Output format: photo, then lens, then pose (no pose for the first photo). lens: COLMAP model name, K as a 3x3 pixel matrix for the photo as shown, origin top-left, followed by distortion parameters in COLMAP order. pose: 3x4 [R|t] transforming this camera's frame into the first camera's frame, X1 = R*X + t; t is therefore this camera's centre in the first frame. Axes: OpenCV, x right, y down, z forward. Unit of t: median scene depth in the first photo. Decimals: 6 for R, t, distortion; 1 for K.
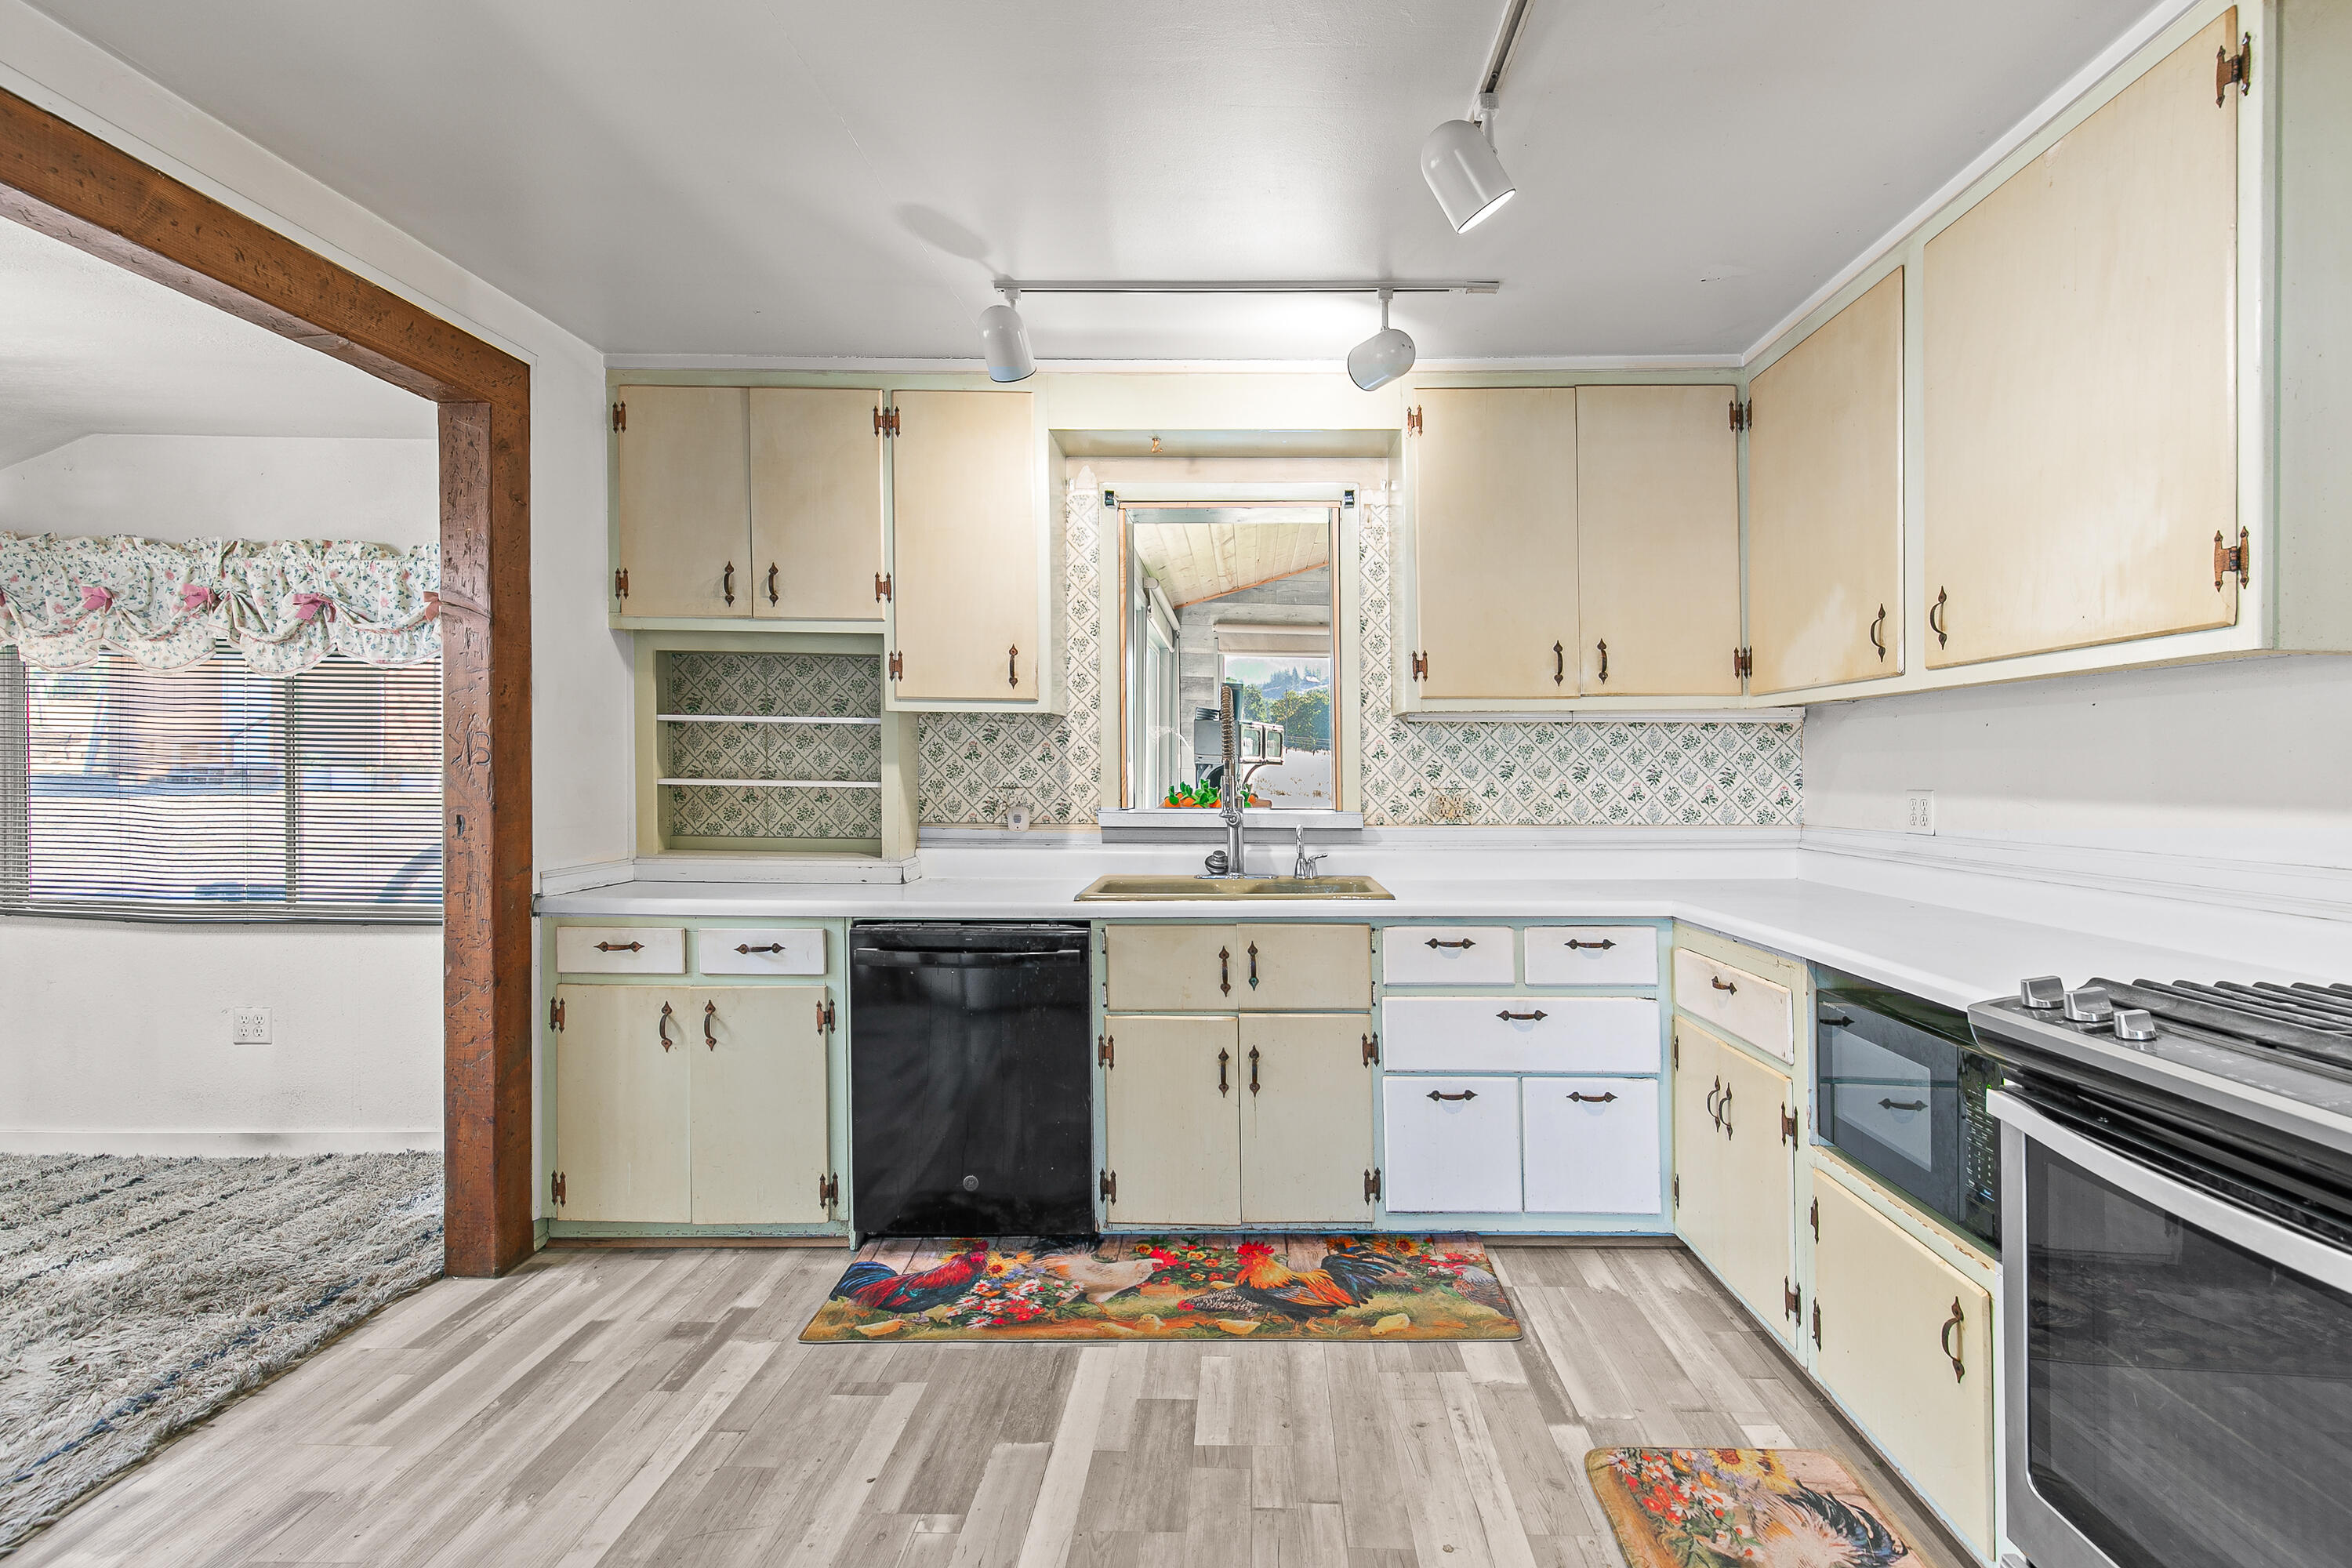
lens RADIAL K [[1109.4, 0, 1239.5], [0, 1109.4, 767.6], [0, 0, 1]] dist [0.009951, -0.000867]
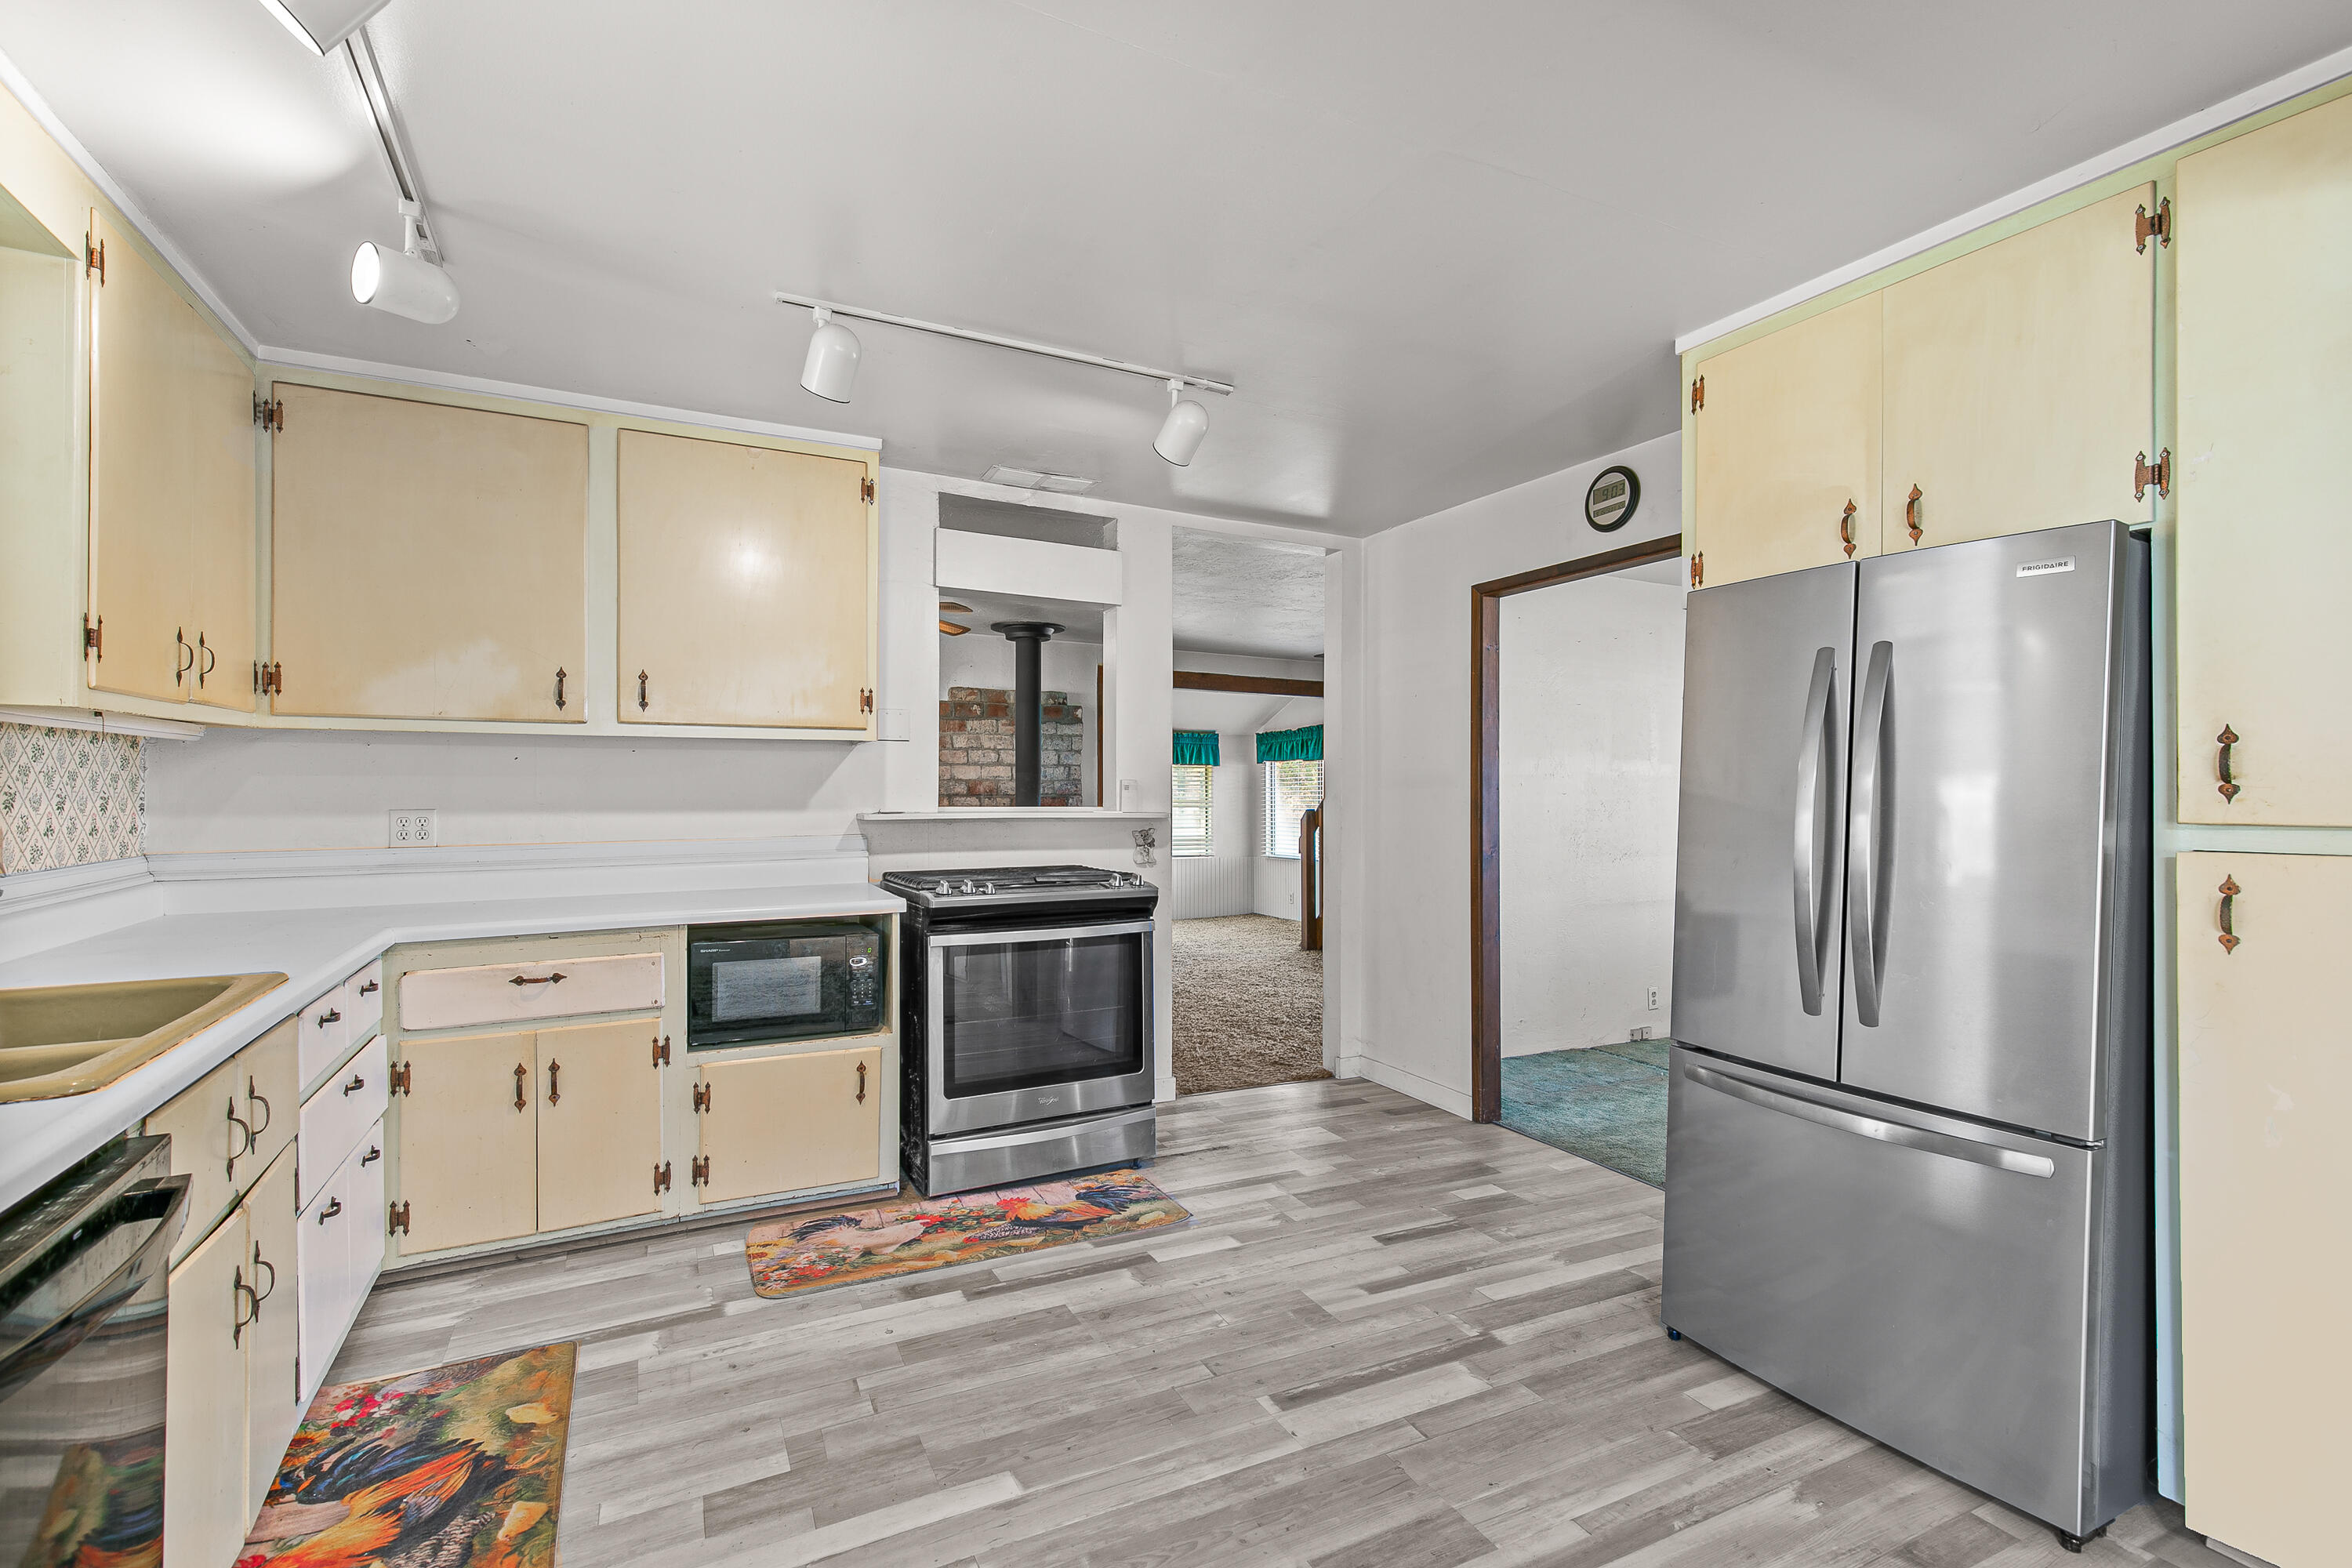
lens RADIAL K [[1057.1, 0, 1182.2], [0, 1057.1, 771.5], [0, 0, 1]] dist [0.008353, -0.000060]
pose [[-0.465091, 0.008512, 0.885222, -0.760405], [-0.002847, 0.999934, -0.011111, -0.009866], [-0.885258, -0.007688, -0.465036, 0.815676]]
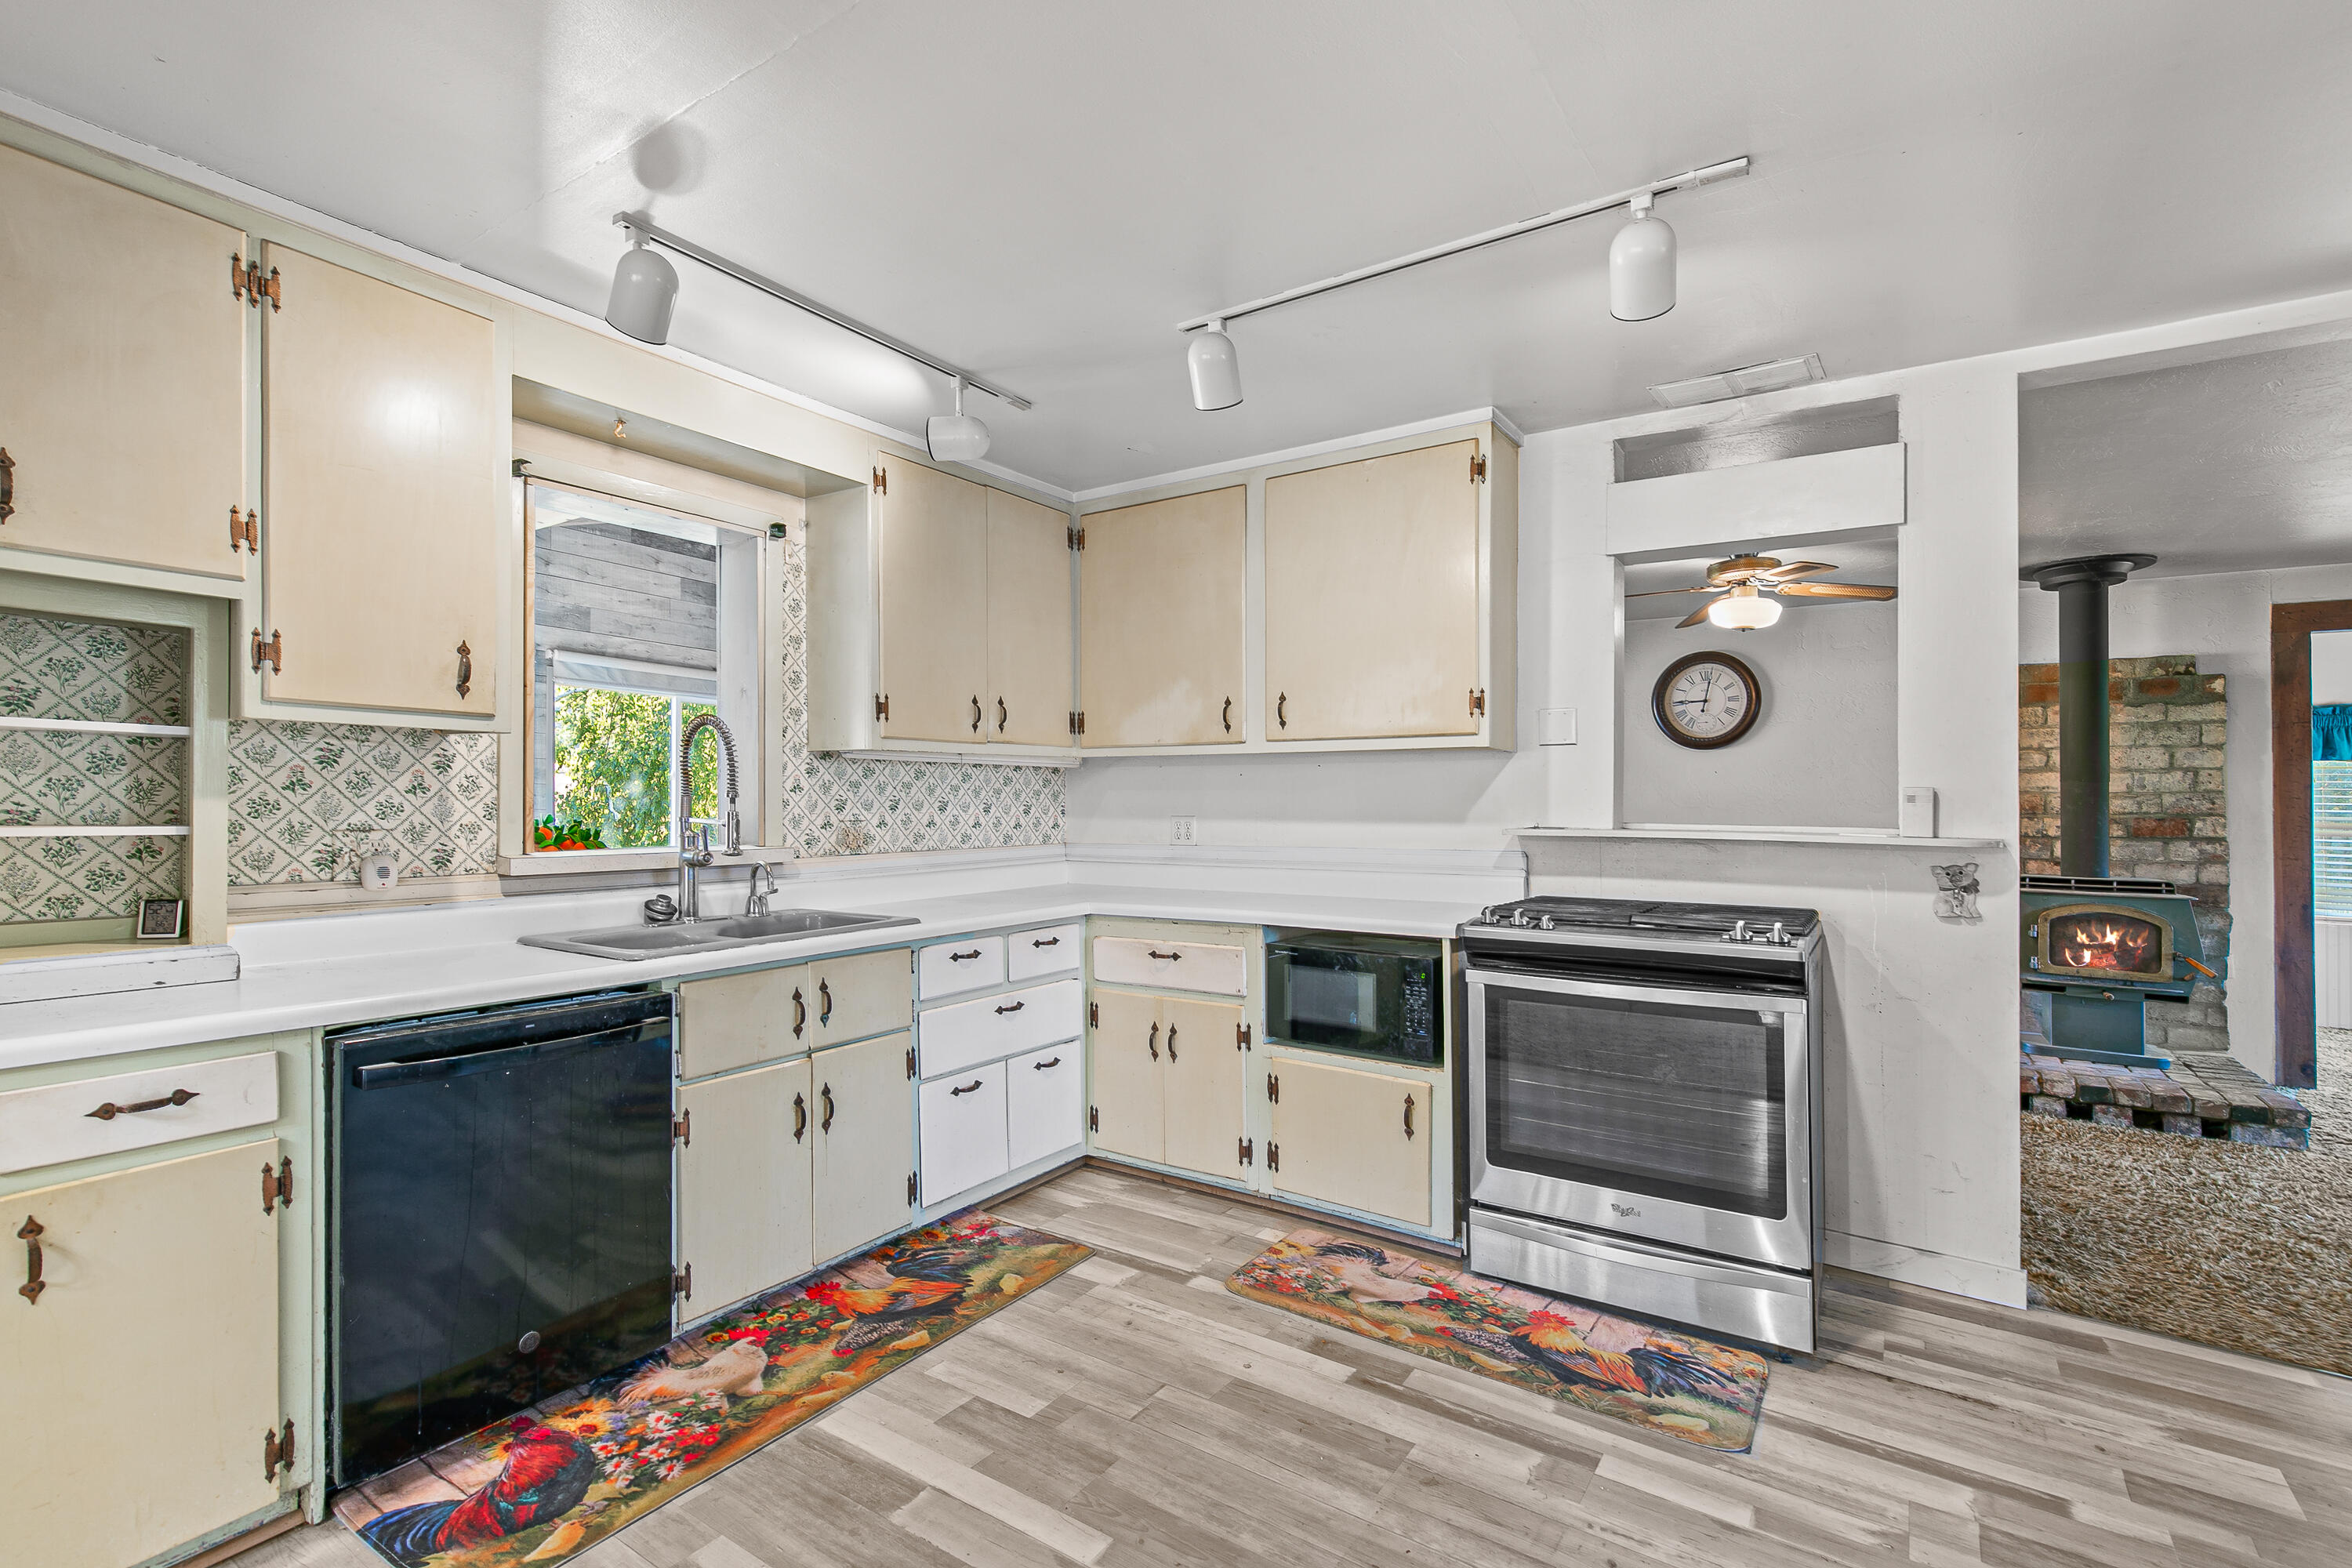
lens RADIAL K [[1069.9, 0, 1185.0], [0, 1069.9, 785.6], [0, 0, 1]] dist [0.009930, -0.000527]
pose [[0.549373, 0.010516, 0.835511, -0.610479], [-0.001232, 0.999930, -0.011776, -0.004297], [-0.835576, 0.005440, 0.549348, 0.202848]]
